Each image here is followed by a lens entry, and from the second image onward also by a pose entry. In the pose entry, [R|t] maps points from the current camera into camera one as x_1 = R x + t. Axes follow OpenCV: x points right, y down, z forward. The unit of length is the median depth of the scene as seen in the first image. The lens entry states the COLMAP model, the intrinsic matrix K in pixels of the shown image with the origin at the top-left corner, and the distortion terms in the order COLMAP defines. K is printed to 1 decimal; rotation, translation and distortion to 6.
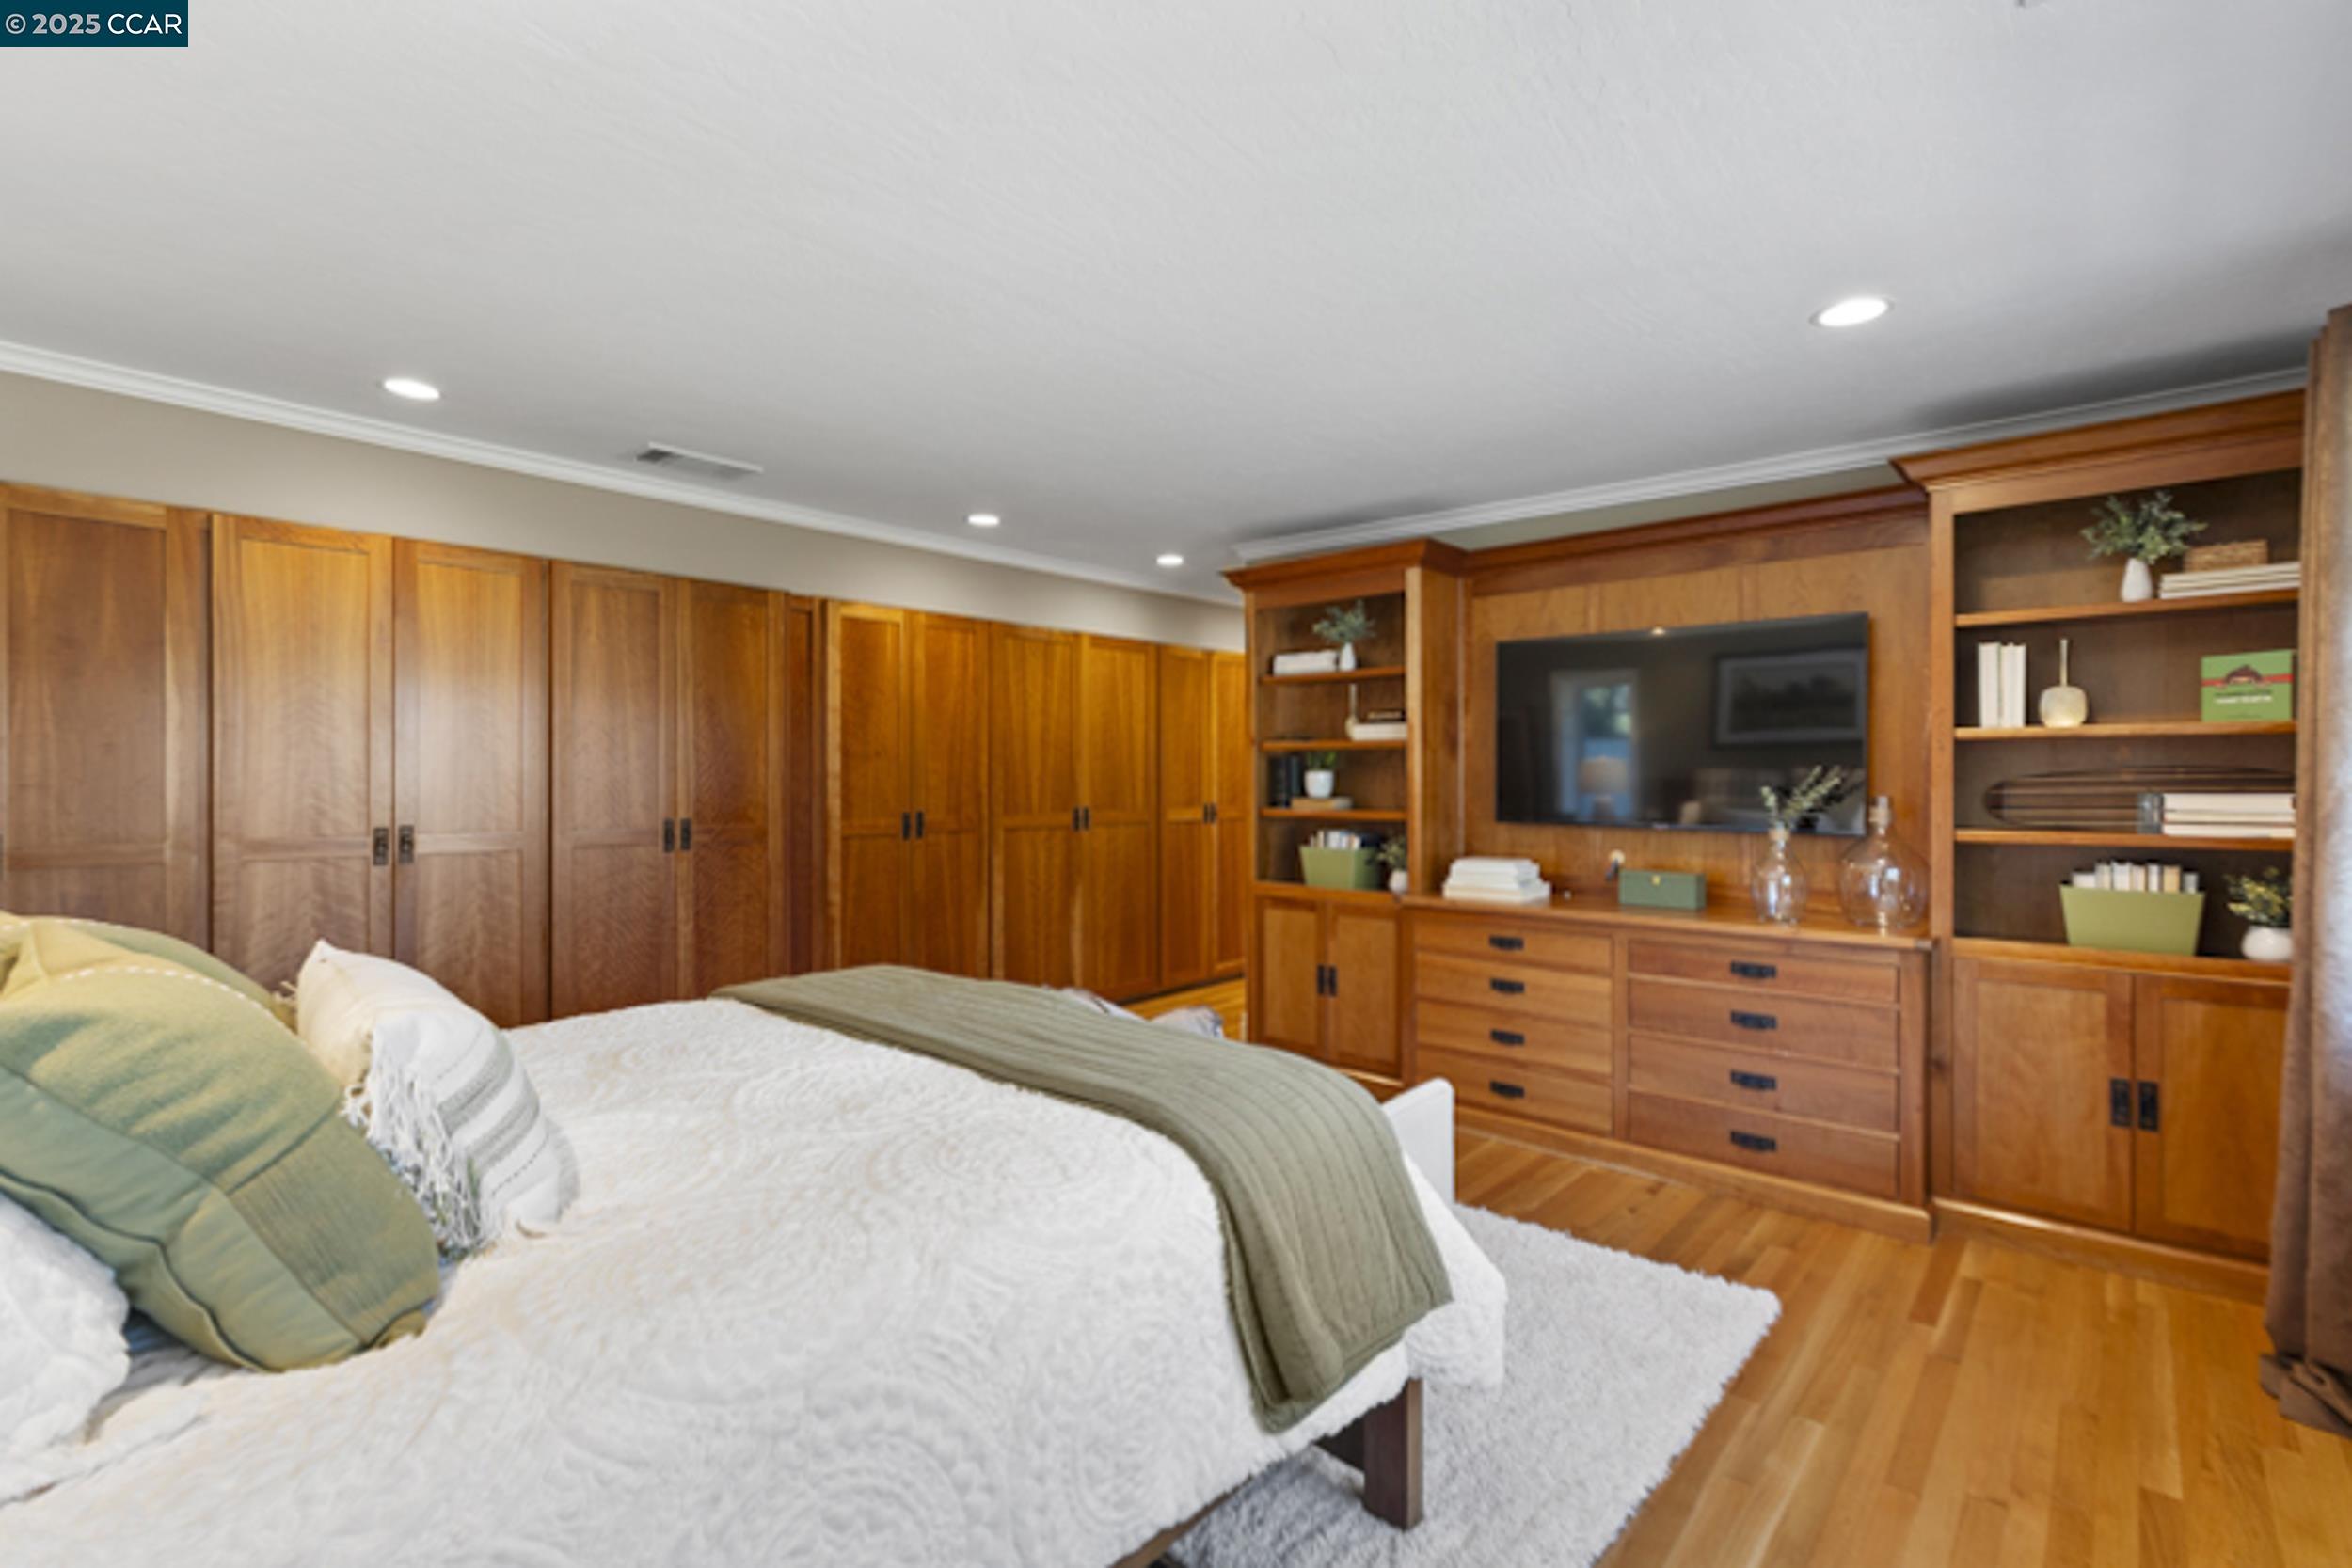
lens RADIAL K [[1058.0, 0, 1173.8], [0, 1058.0, 783.5], [0, 0, 1]] dist [0.015381, -0.010411]
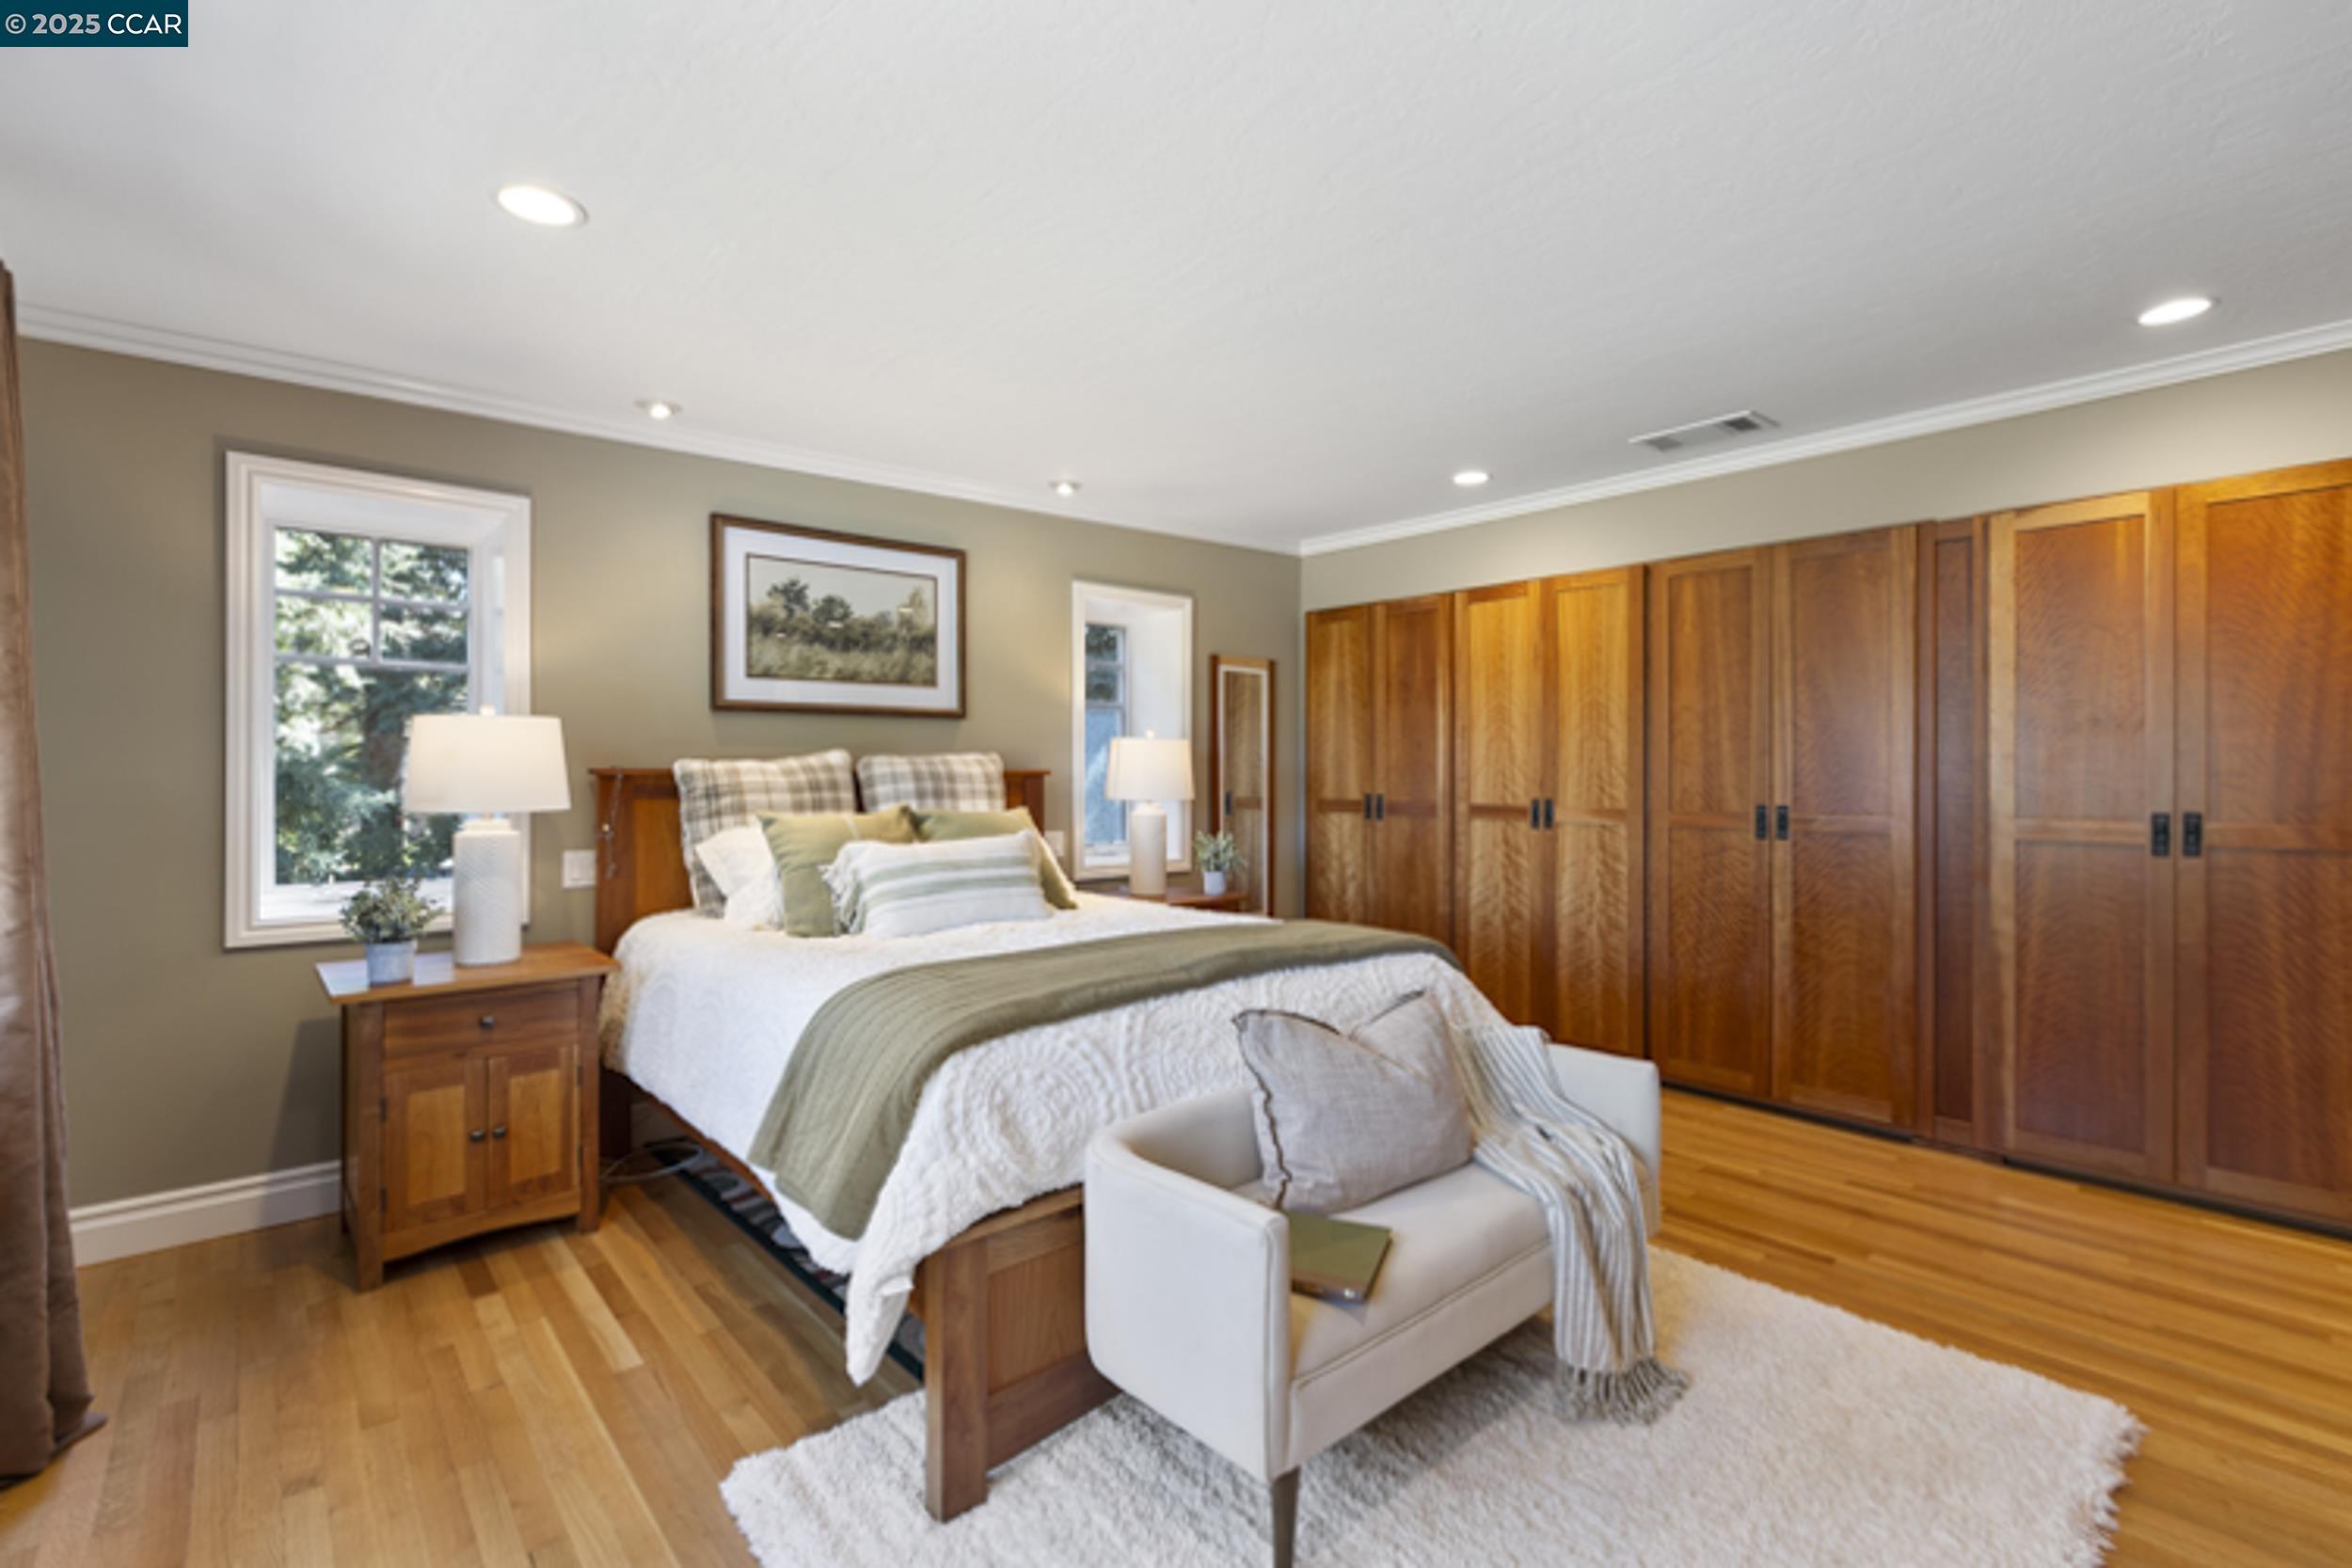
lens RADIAL K [[1058.0, 0, 1173.8], [0, 1058.0, 783.5], [0, 0, 1]] dist [0.015381, -0.010411]
pose [[-0.120931, 0.017445, -0.992508, 0.528561], [0.002133, 0.999848, 0.017314, -0.002501], [0.992659, -0.000023, -0.120949, 0.598221]]
